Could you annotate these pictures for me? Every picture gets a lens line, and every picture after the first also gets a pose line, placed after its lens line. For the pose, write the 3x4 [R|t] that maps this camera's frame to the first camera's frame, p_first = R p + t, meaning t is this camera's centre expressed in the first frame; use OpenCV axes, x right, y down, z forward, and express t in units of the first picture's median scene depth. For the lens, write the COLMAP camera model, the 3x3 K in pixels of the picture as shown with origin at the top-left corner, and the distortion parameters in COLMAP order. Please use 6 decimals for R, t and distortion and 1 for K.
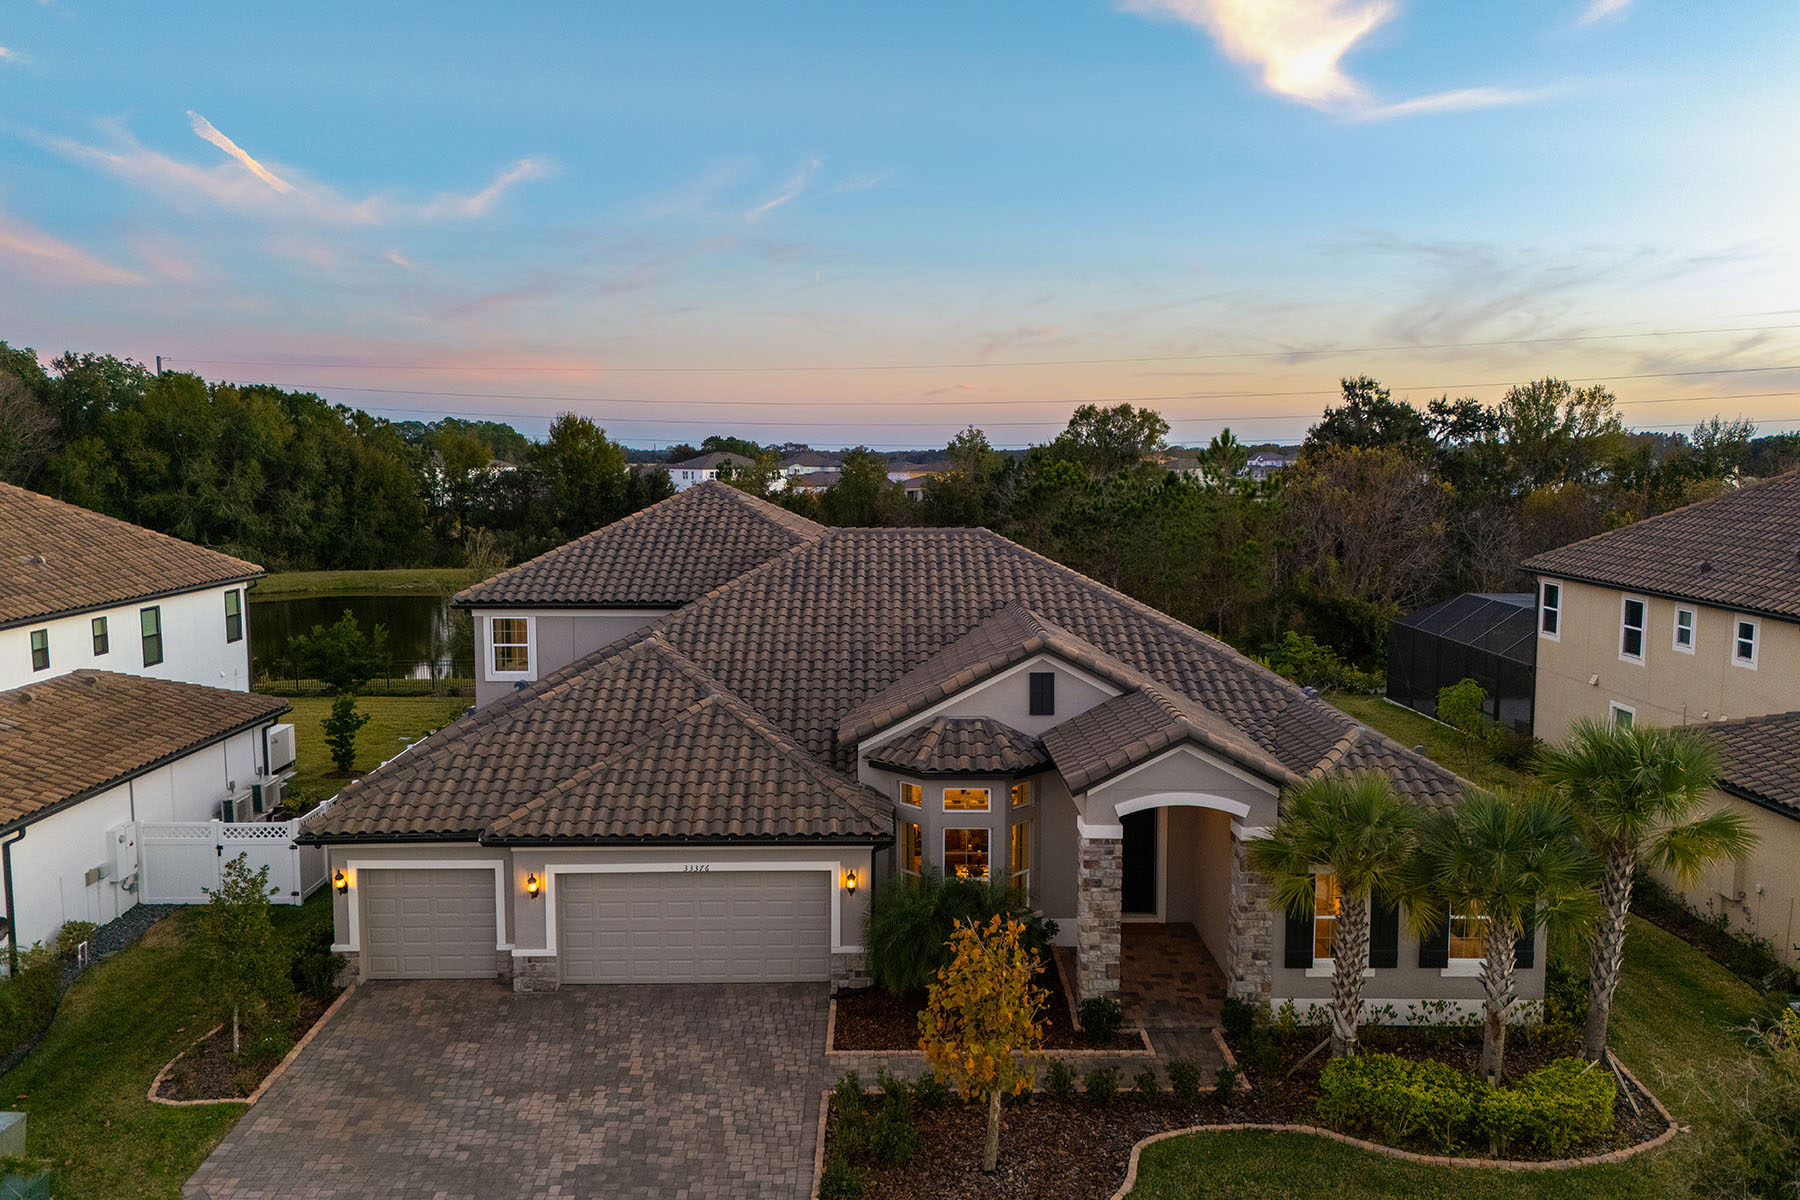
lens RADIAL K [[1303.5, 0, 895.4], [0, 1303.5, 600.7], [0, 0, 1]] dist [0.054853, -0.037185]
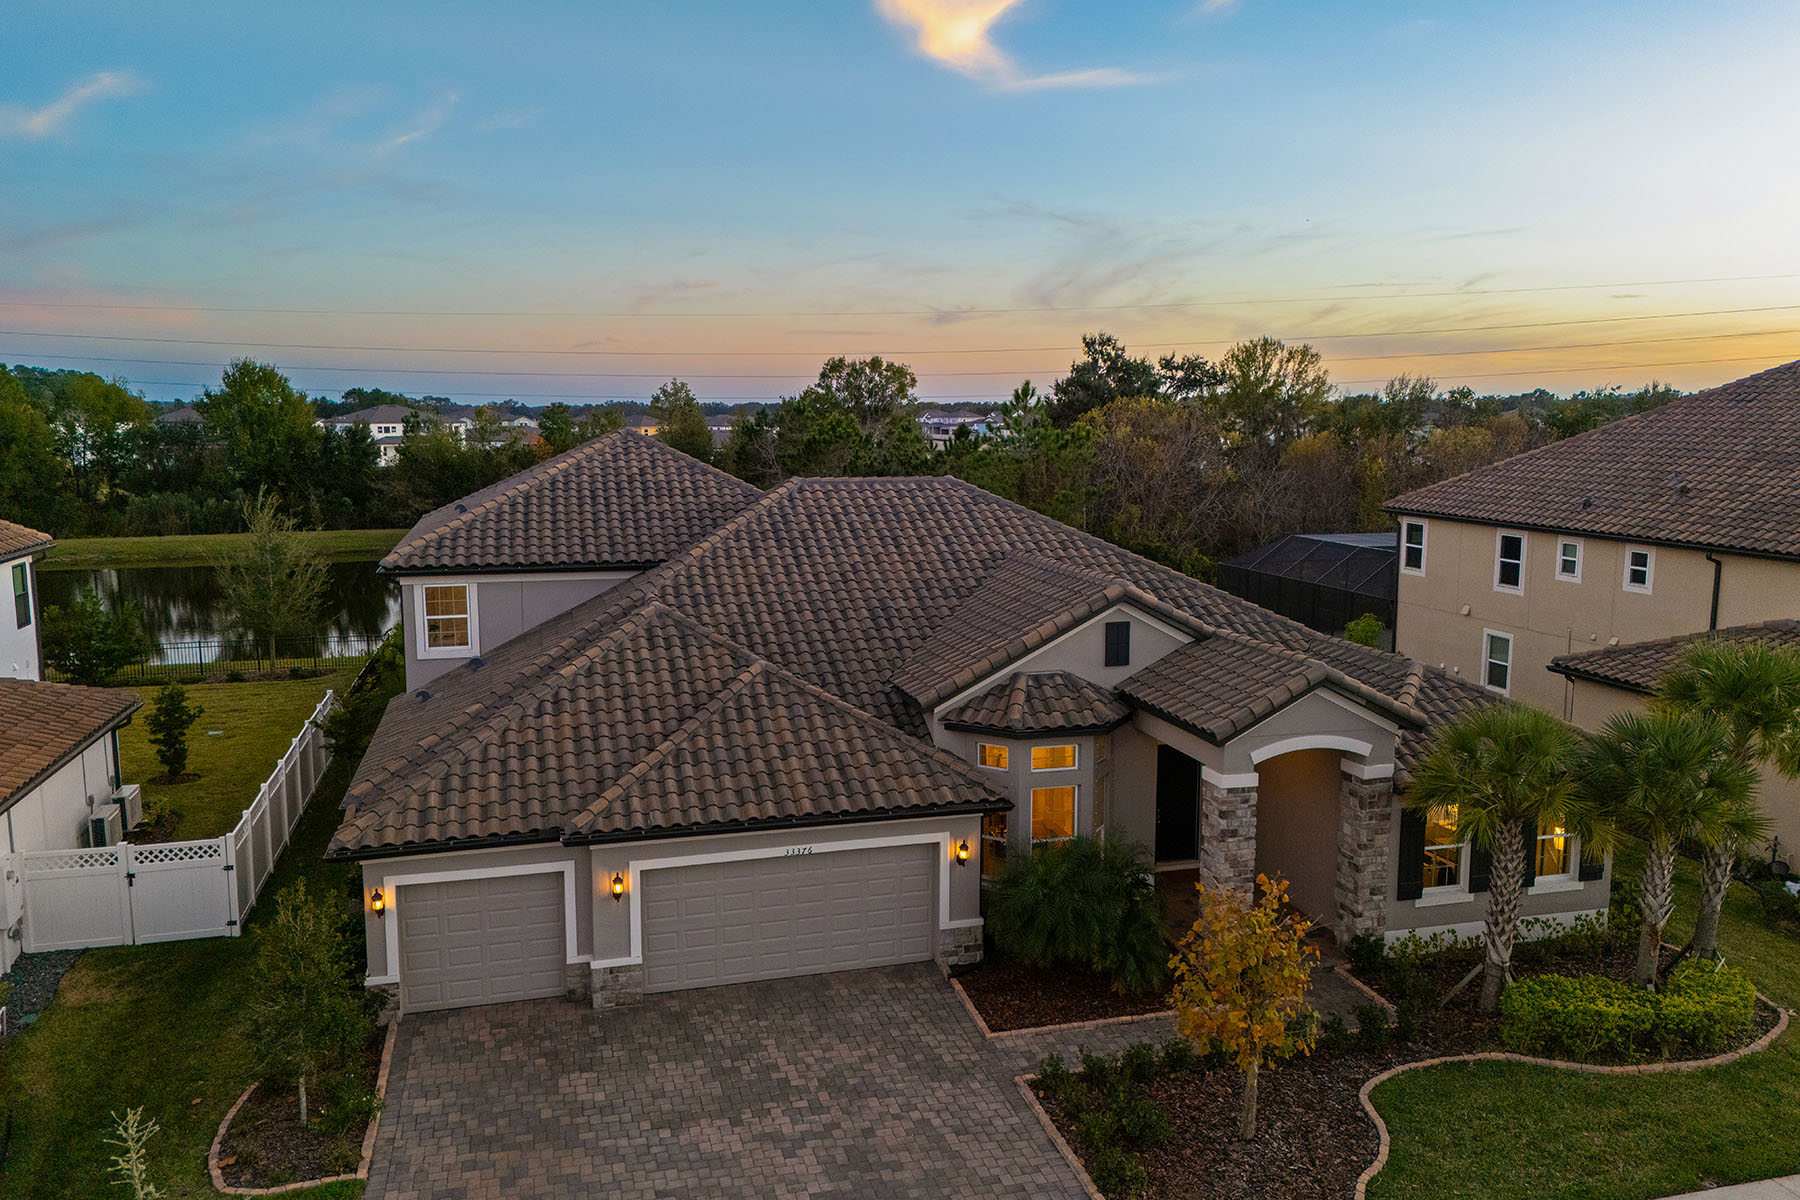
lens RADIAL K [[1303.5, 0, 896.6], [0, 1303.5, 596.8], [0, 0, 1]] dist [0.054853, -0.037185]
pose [[0.967898, -0.035457, 0.248831, -0.264298], [0.027958, 0.999044, 0.033605, -0.000555], [-0.249785, -0.025570, 0.967964, 0.094947]]
